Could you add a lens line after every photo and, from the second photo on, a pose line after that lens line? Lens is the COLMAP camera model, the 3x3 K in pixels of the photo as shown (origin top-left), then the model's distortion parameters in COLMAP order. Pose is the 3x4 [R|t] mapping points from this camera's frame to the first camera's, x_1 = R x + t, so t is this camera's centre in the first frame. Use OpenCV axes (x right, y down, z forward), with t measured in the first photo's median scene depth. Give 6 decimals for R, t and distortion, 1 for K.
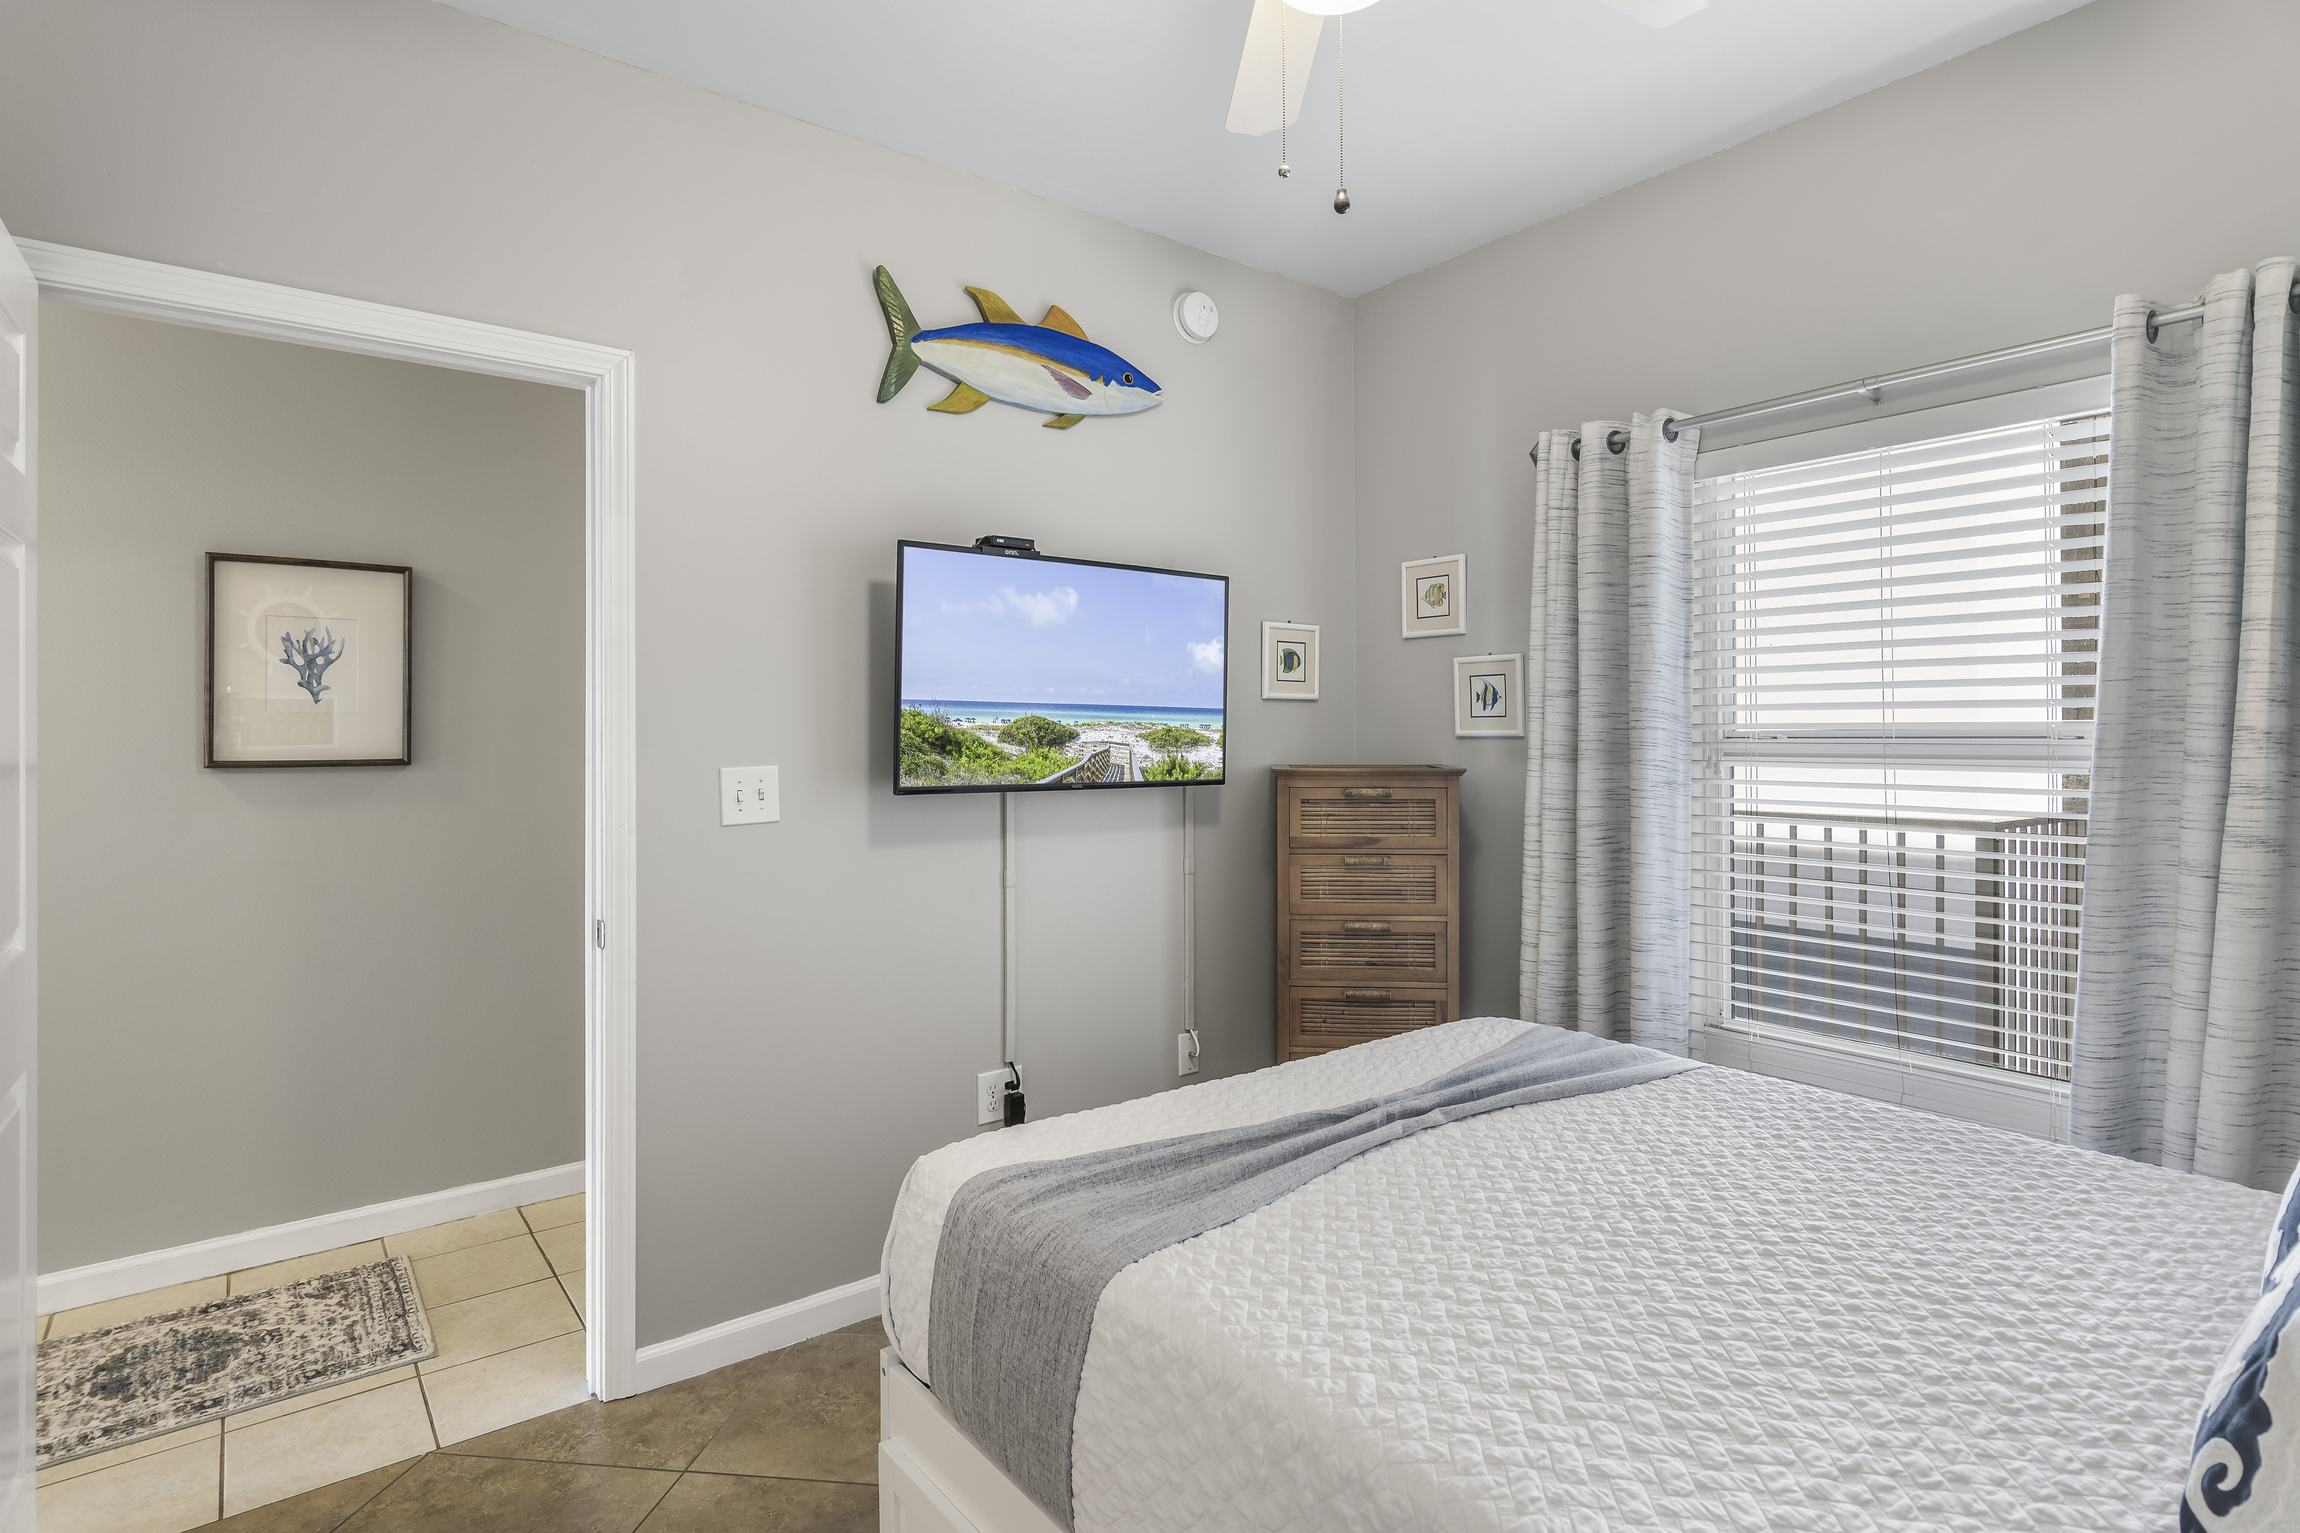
lens RADIAL K [[1154.6, 0, 1152.6], [0, 1154.6, 733.0], [0, 0, 1]] dist [-0.000718, -0.000163]
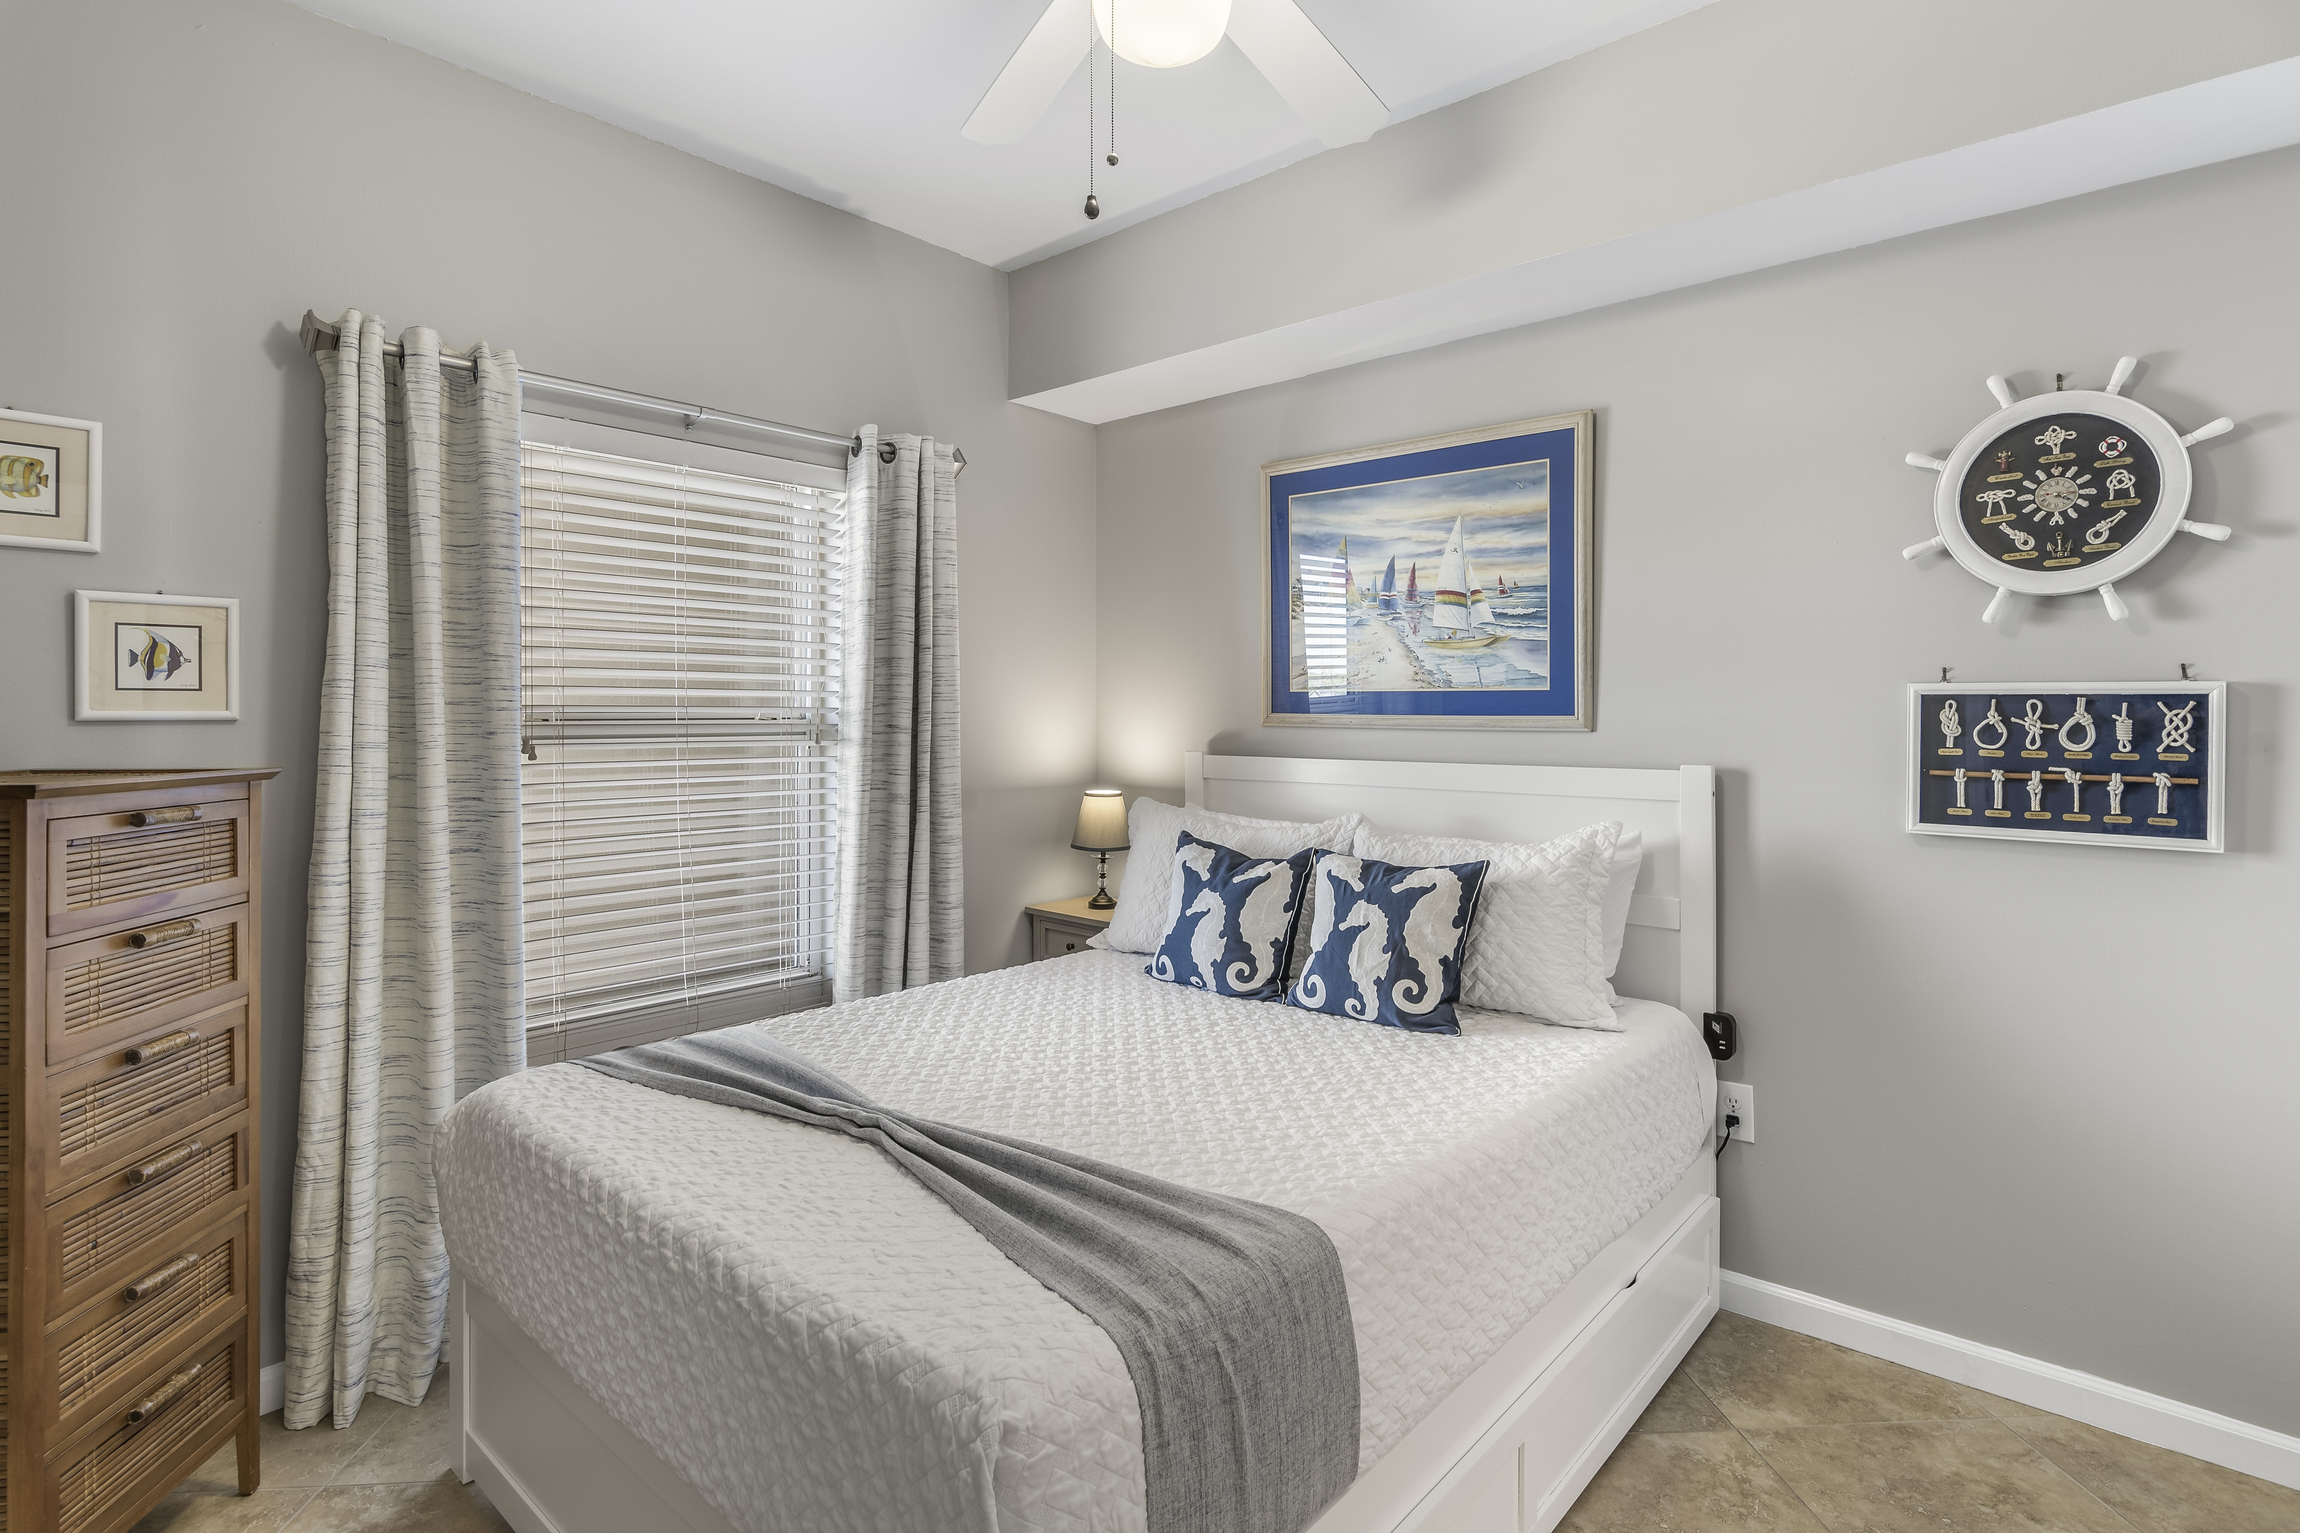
lens RADIAL K [[1167.0, 0, 1153.0], [0, 1167.0, 713.2], [0, 0, 1]] dist [-0.001065, -0.000107]
pose [[-0.178067, 0.004920, 0.984006, -0.466242], [0.002378, 0.999987, -0.004569, 0.003558], [-0.984016, 0.001526, -0.178076, 0.592370]]
